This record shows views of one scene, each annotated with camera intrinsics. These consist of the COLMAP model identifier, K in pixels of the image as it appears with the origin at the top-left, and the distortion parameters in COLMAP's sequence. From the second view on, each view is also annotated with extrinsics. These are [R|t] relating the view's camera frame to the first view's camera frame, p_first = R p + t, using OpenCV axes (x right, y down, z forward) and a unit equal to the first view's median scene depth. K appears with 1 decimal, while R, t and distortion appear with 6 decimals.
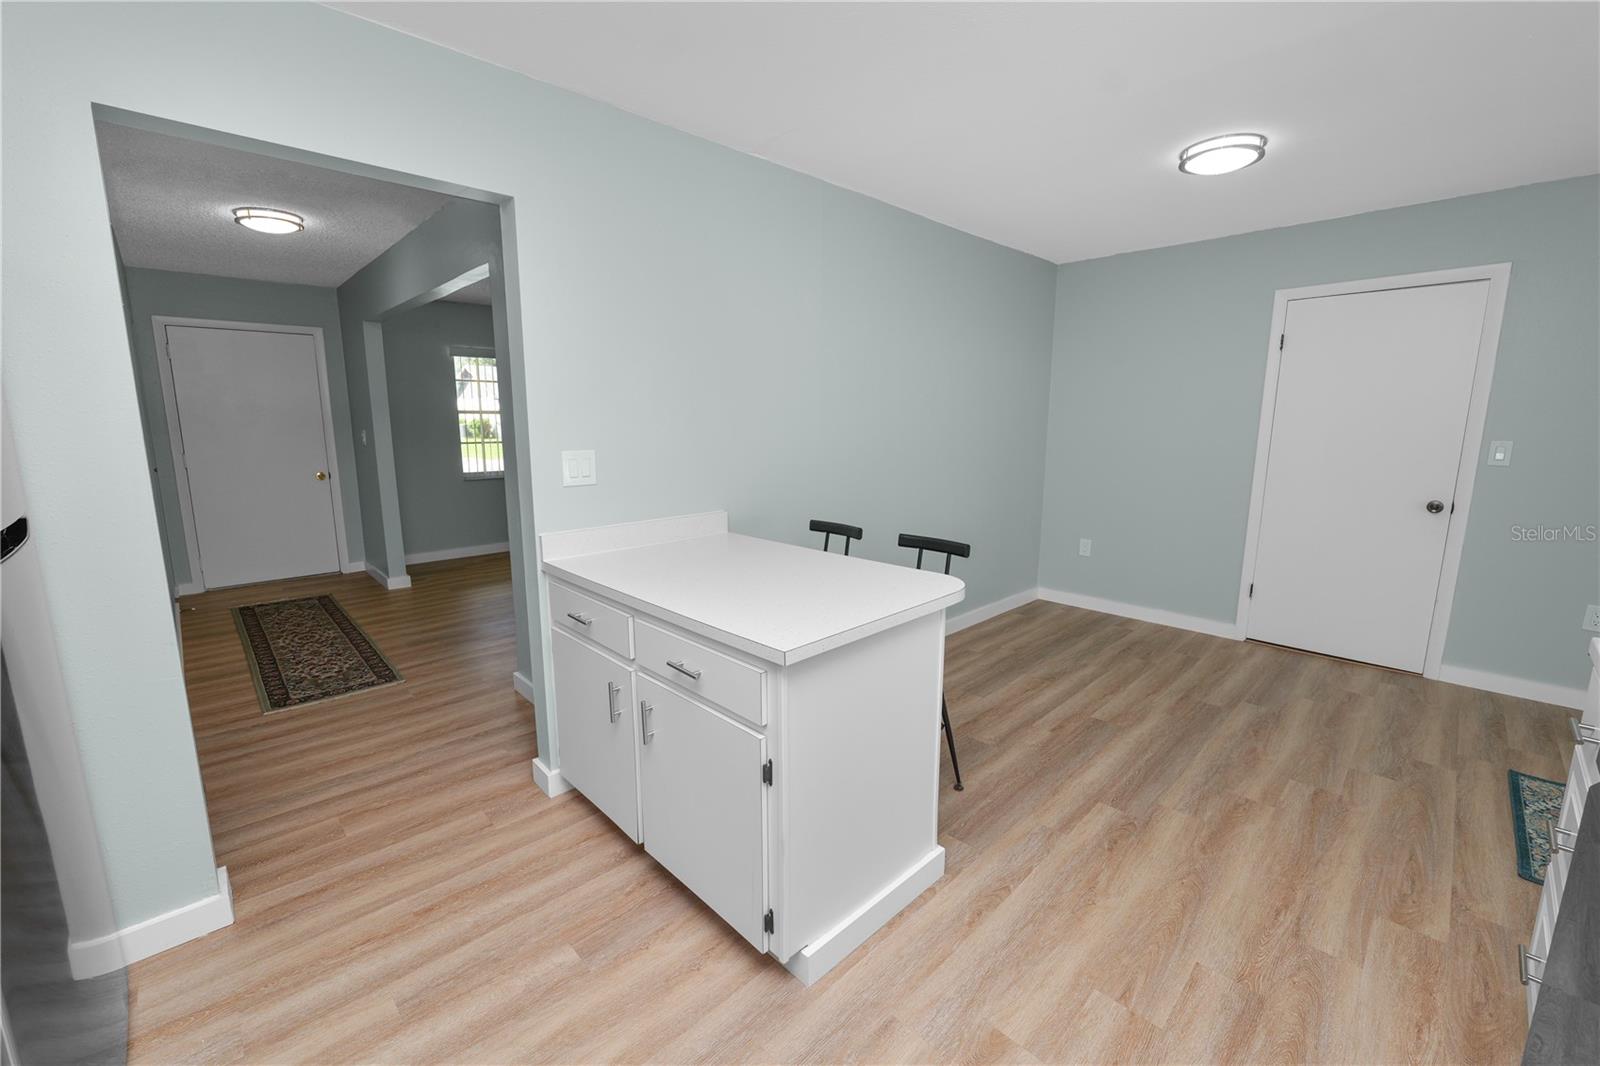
lens RADIAL K [[657.2, 0, 792.6], [0, 657.2, 528.2], [0, 0, 1]] dist [-0.009685, 0.000501]
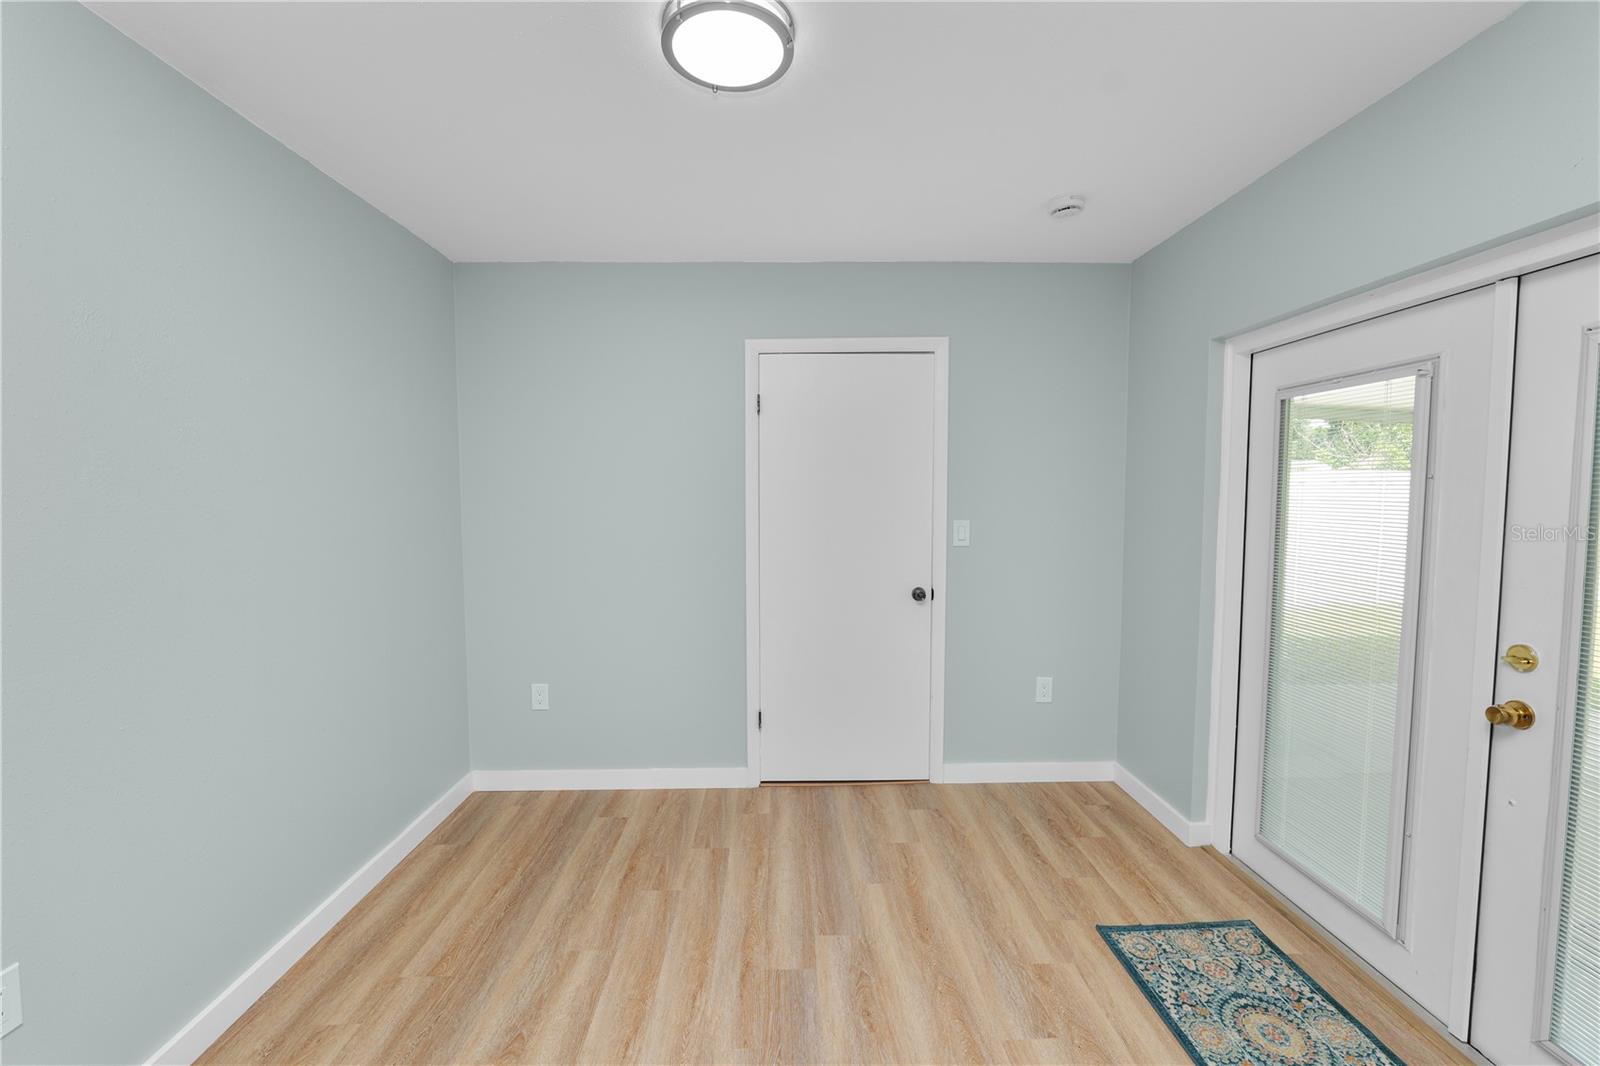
lens RADIAL K [[648.9, 0, 796.7], [0, 648.9, 529.8], [0, 0, 1]] dist [-0.009633, 0.000200]
pose [[0.676073, -0.044756, 0.735474, 0.206027], [0.128046, 0.990103, -0.057454, -0.087811], [-0.725624, 0.133017, 0.675112, 0.486291]]
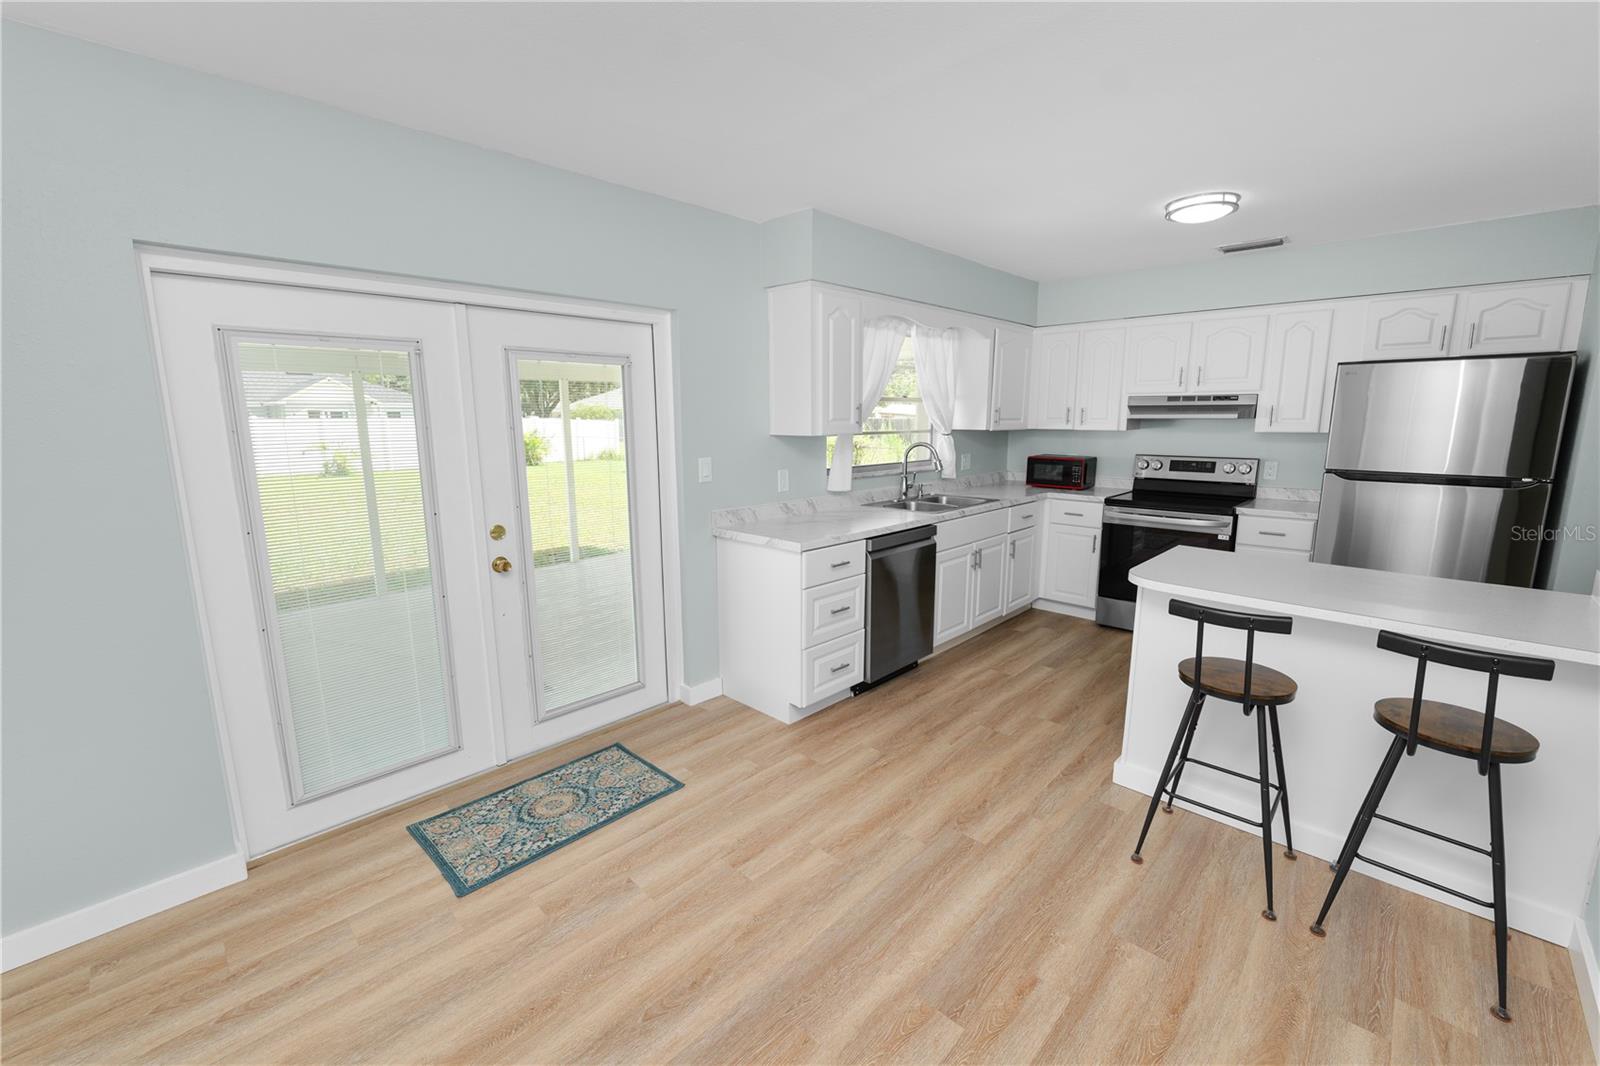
lens RADIAL K [[648.9, 0, 796.7], [0, 648.9, 529.8], [0, 0, 1]] dist [-0.009633, 0.000200]
pose [[-0.999362, 0.010916, -0.034002, 0.525776], [-0.001163, 0.941683, 0.336500, -0.228784], [0.035693, 0.336325, -0.941069, 1.176571]]
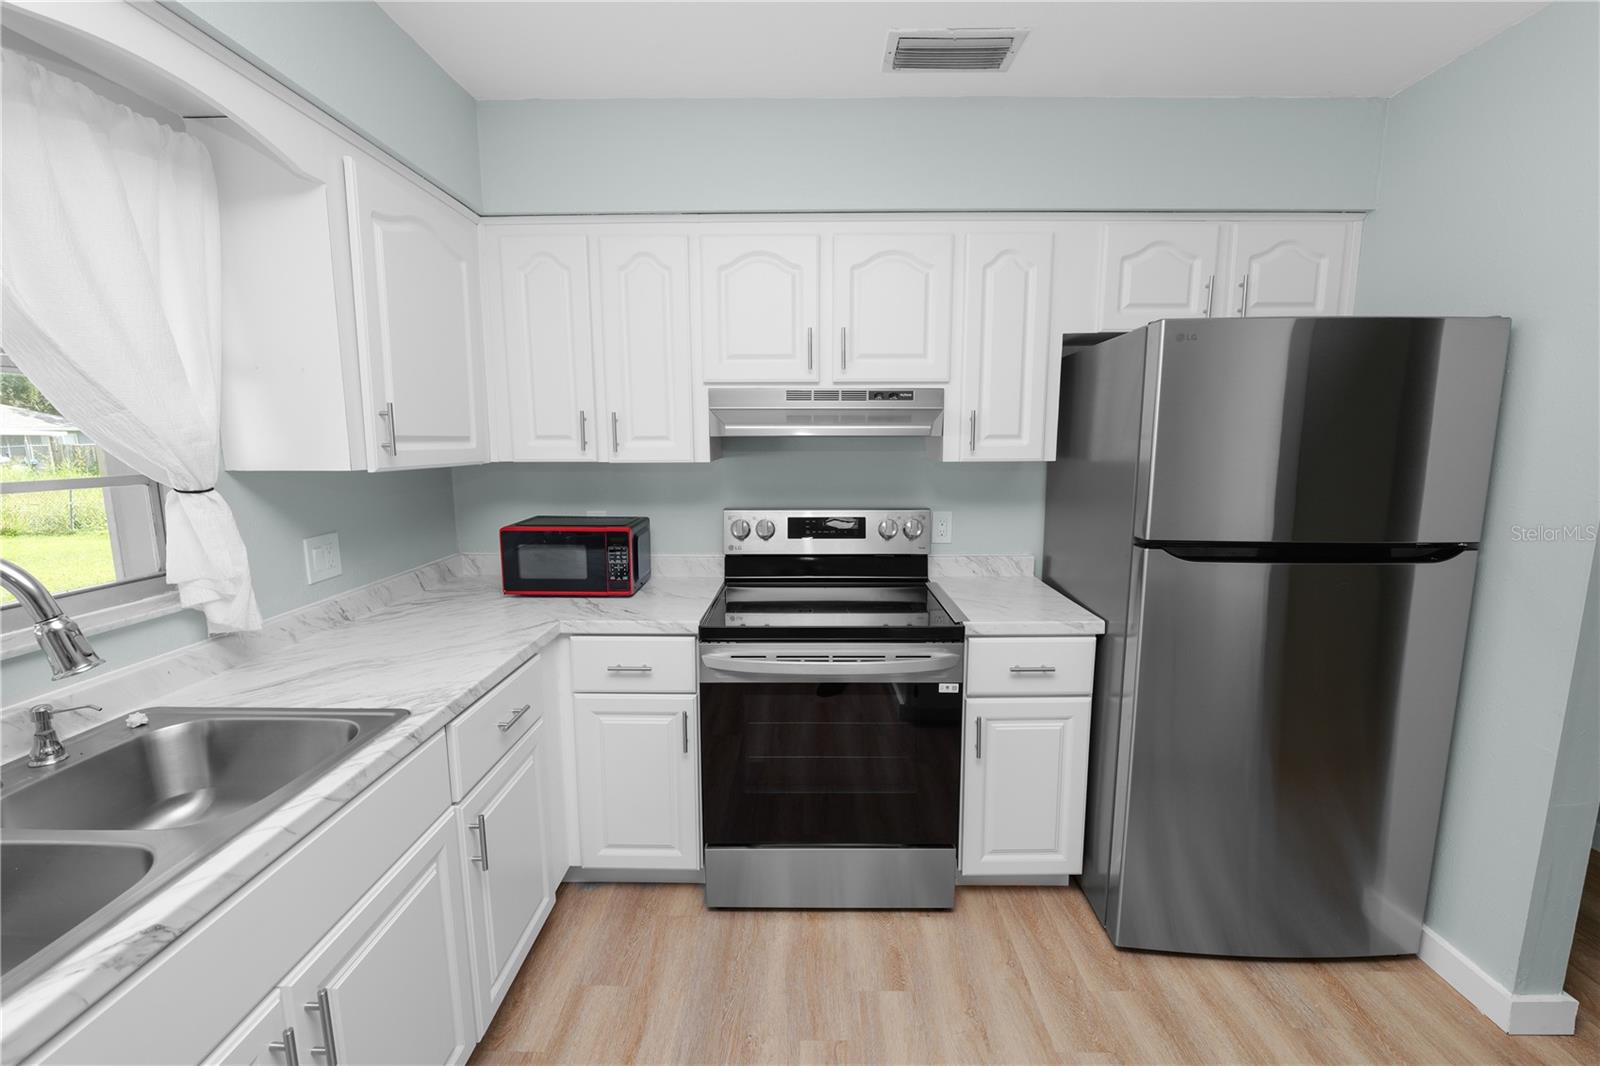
lens RADIAL K [[648.9, 0, 796.7], [0, 648.9, 529.8], [0, 0, 1]] dist [-0.009633, 0.000200]
pose [[-0.707065, 0.098956, -0.700191, 0.485370], [-0.118063, 0.959743, 0.254860, -0.211215], [0.697223, 0.262869, -0.666918, 1.080886]]
